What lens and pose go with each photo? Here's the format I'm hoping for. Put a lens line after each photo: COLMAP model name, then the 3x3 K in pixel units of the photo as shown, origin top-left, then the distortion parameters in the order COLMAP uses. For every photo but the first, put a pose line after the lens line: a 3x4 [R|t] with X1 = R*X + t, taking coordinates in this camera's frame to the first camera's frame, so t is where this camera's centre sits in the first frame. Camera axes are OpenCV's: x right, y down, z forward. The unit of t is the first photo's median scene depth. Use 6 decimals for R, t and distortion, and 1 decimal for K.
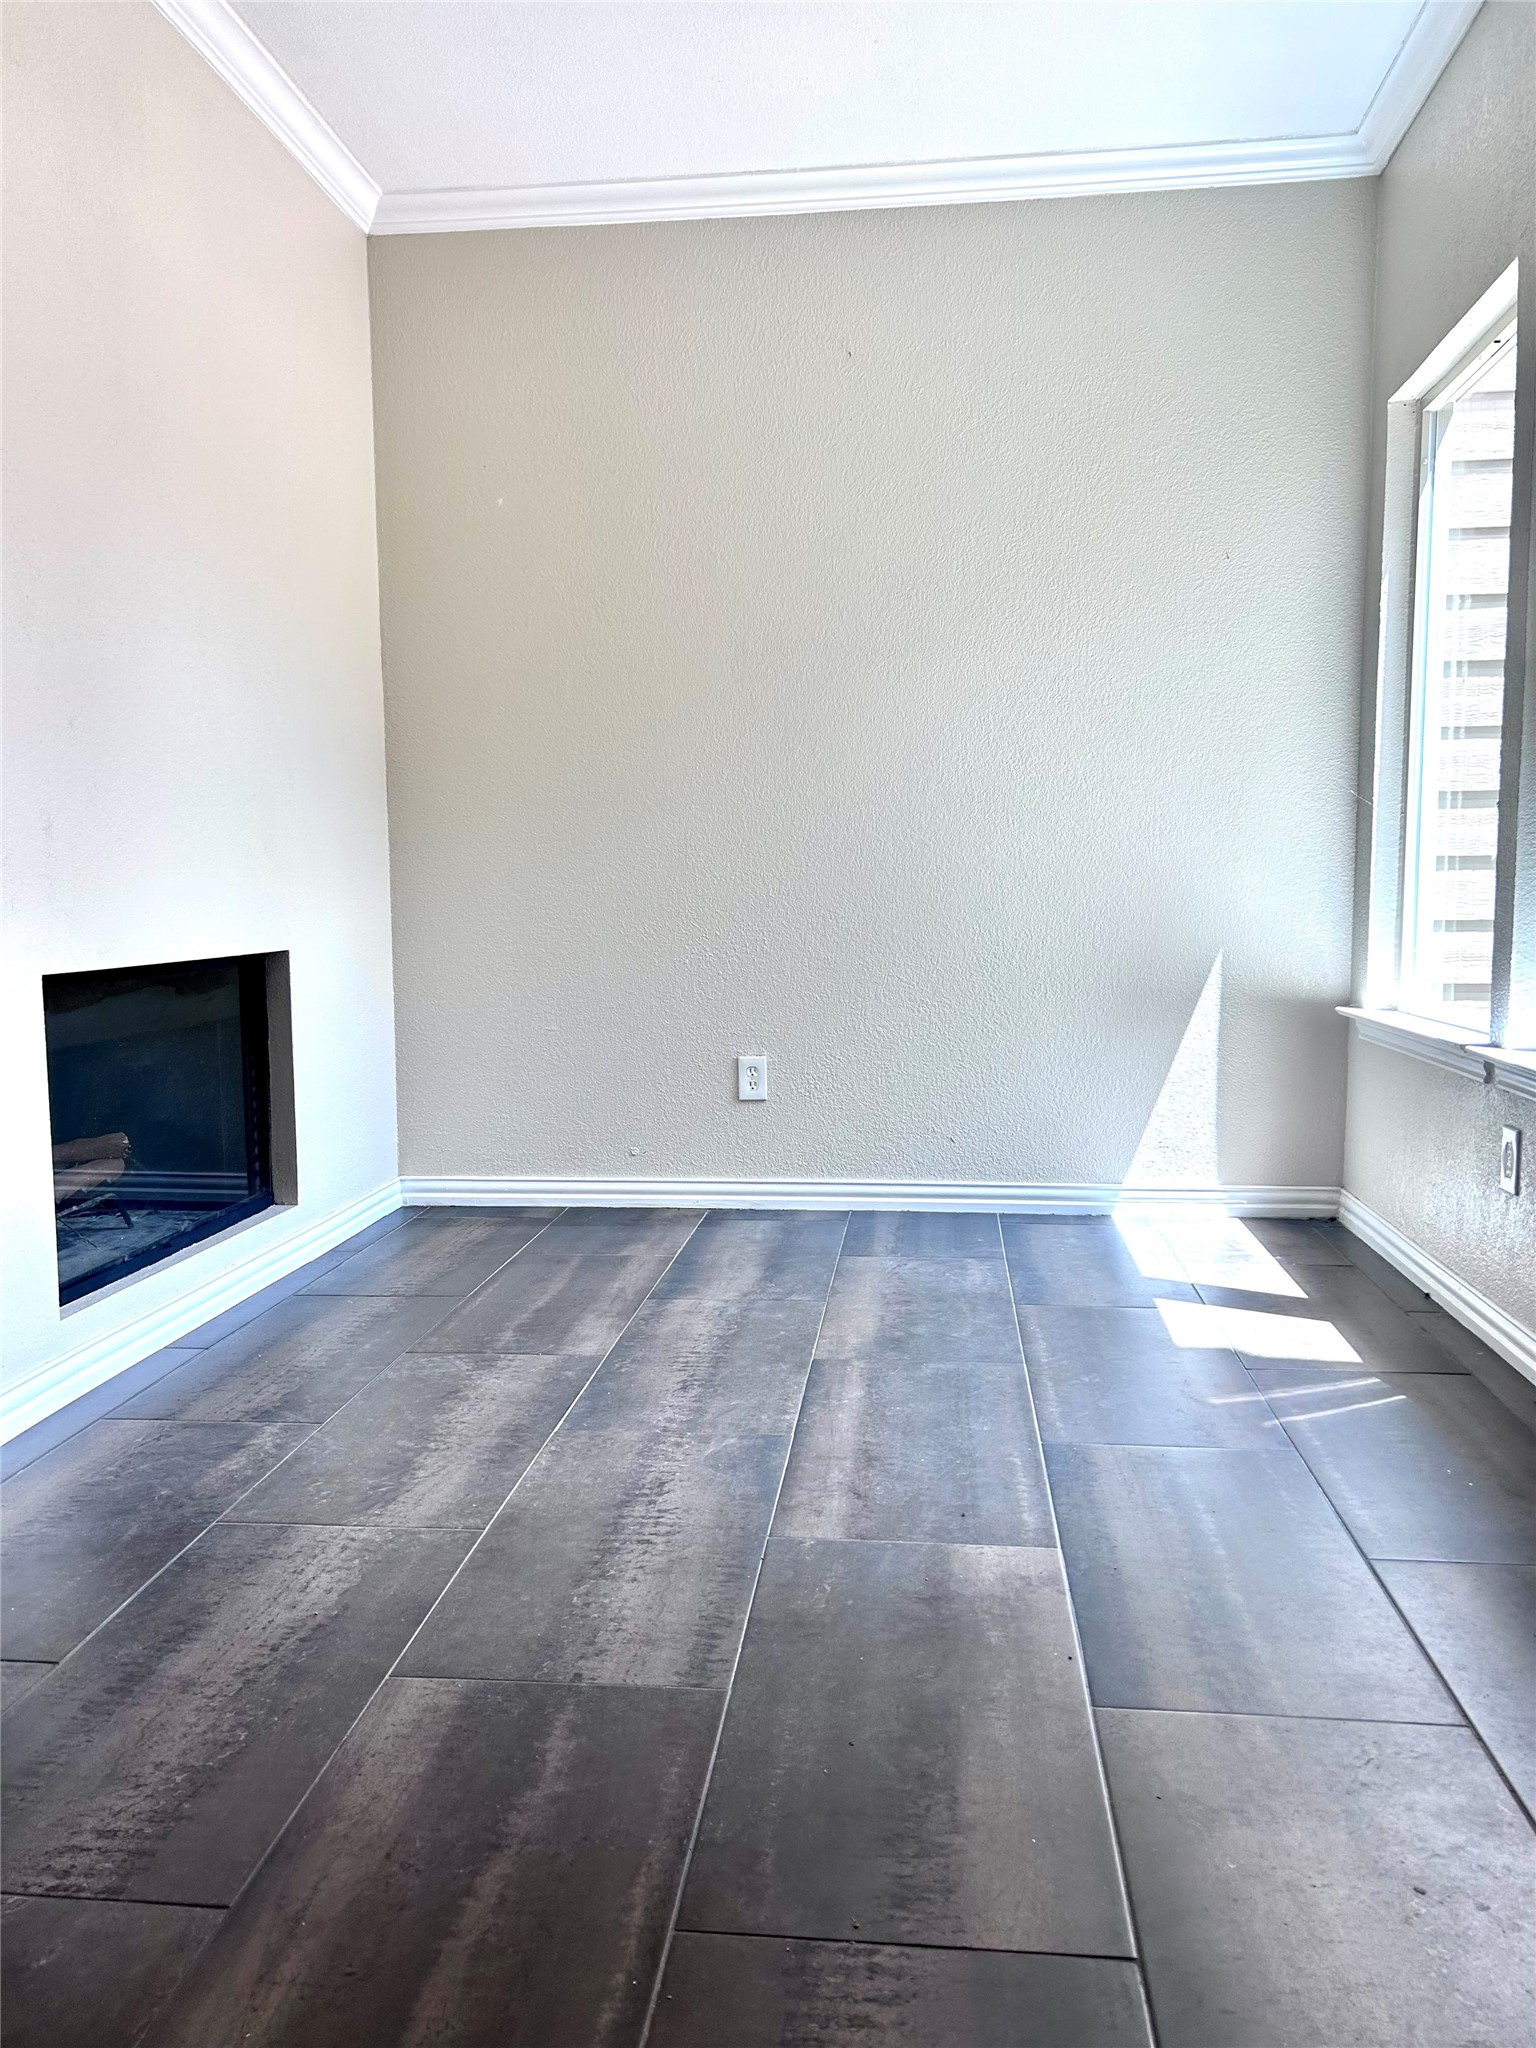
lens RADIAL K [[1547.4, 0, 771.9], [0, 1547.4, 1022.7], [0, 0, 1]] dist [0.076873, -0.063704]
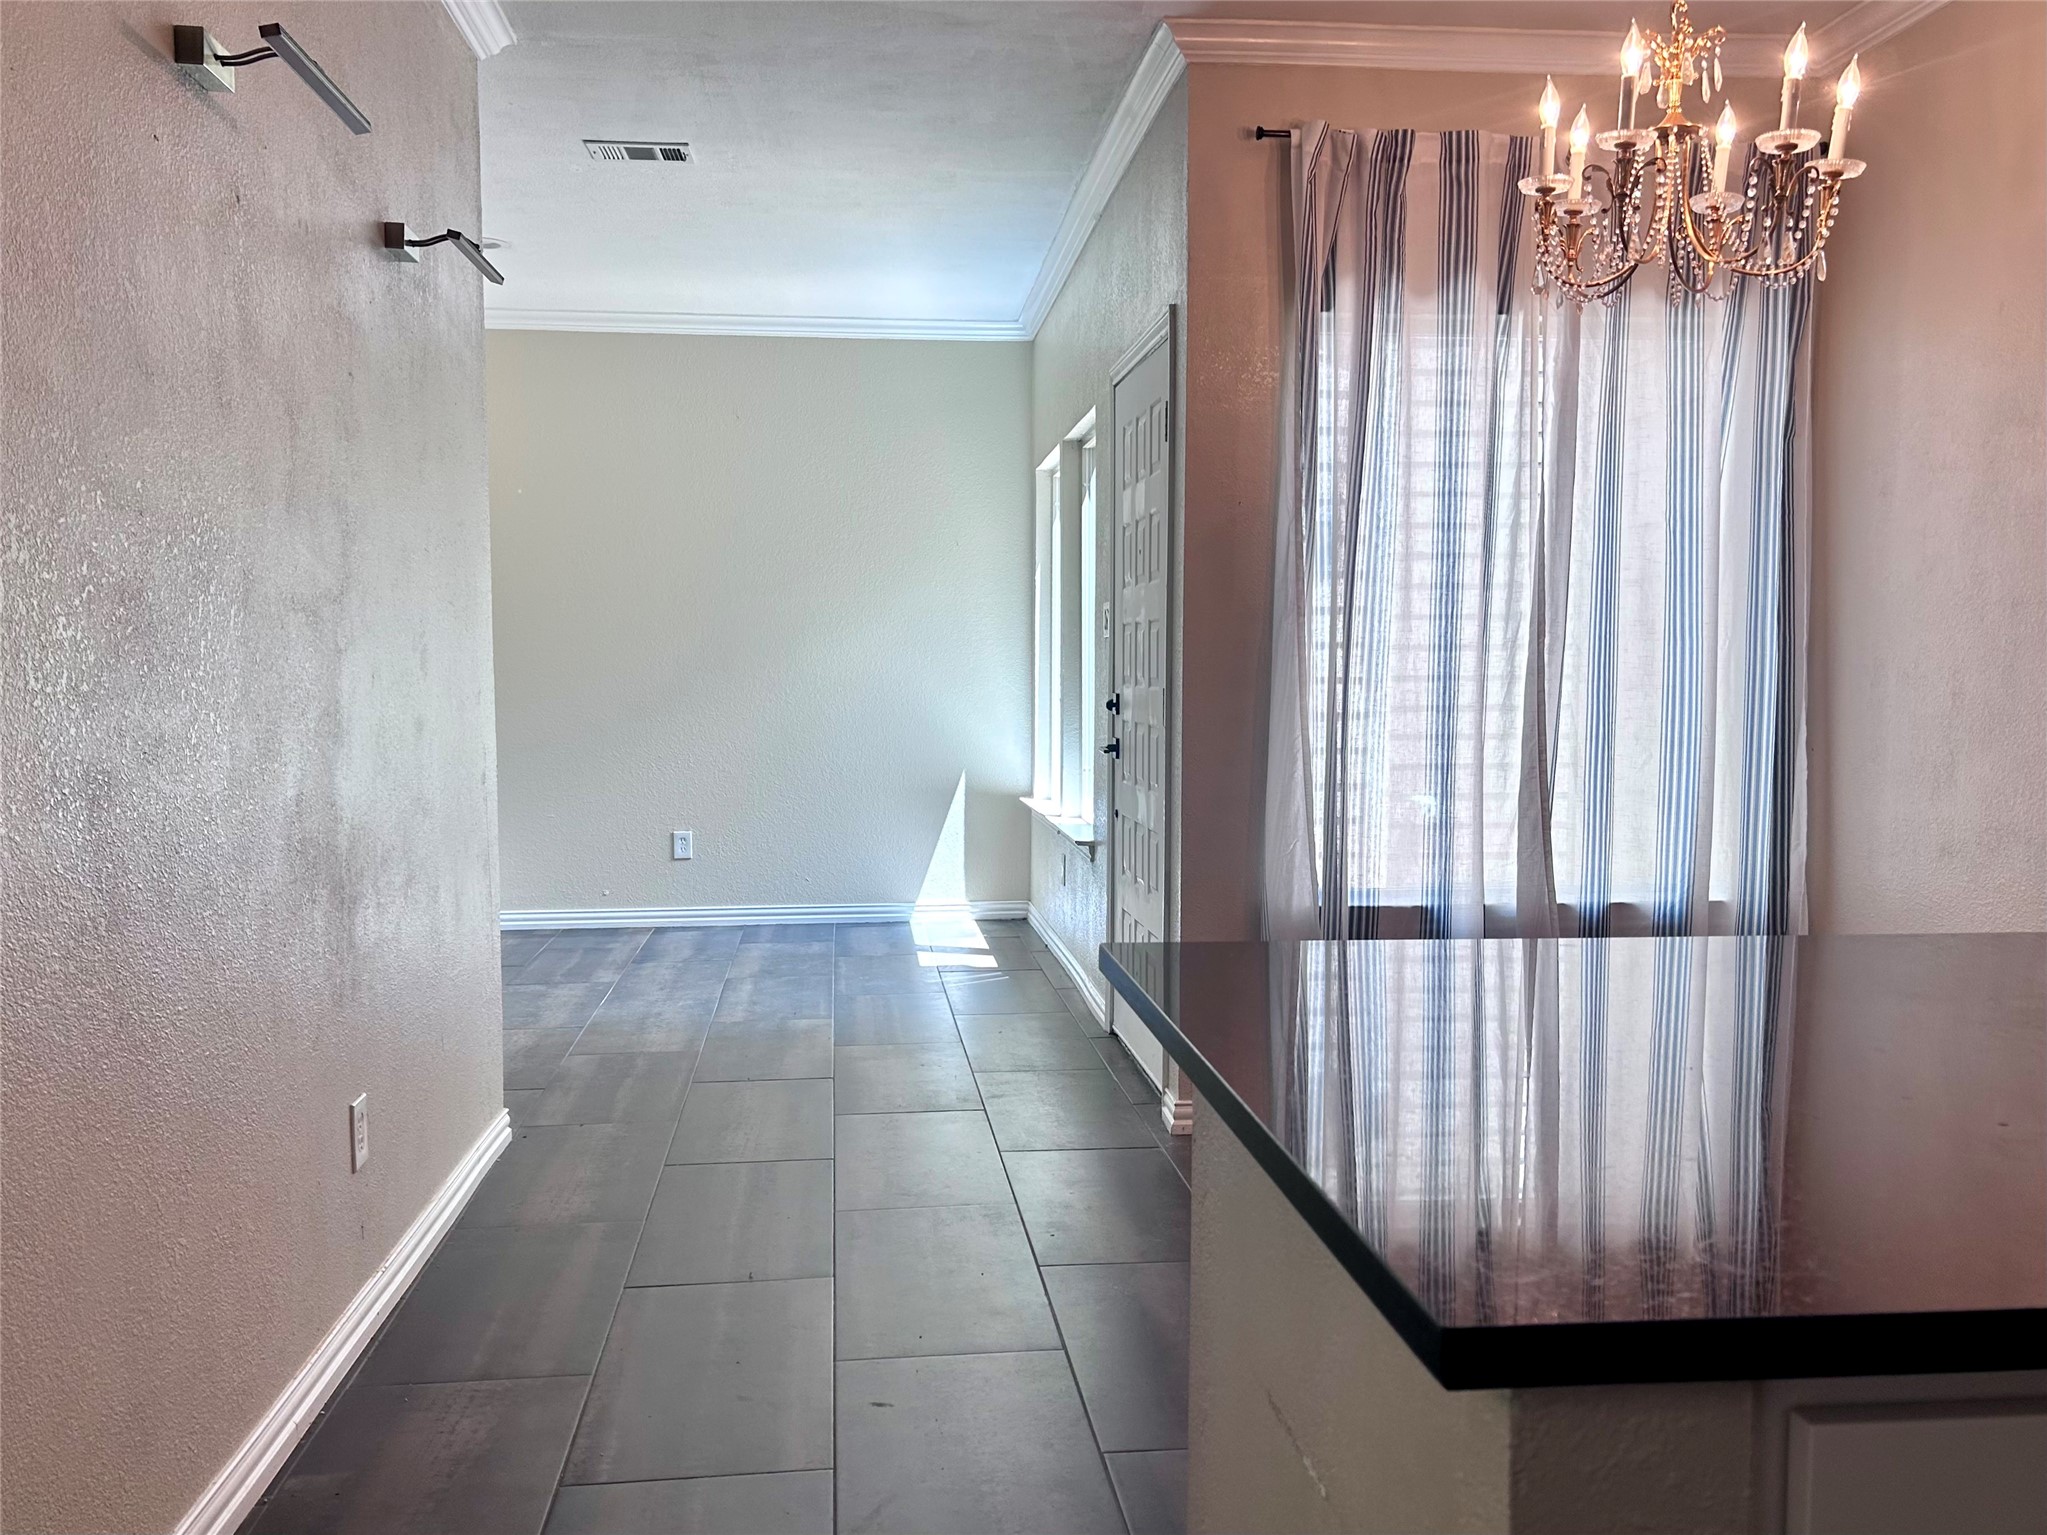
lens RADIAL K [[1546.6, 0, 1022.8], [0, 1546.6, 759.5], [0, 0, 1]] dist [0.076873, -0.063704]
pose [[0.973418, -0.003734, 0.229003, -0.041109], [0.012673, 0.999213, -0.037574, 0.012785], [-0.228683, 0.039478, 0.972700, -0.726234]]
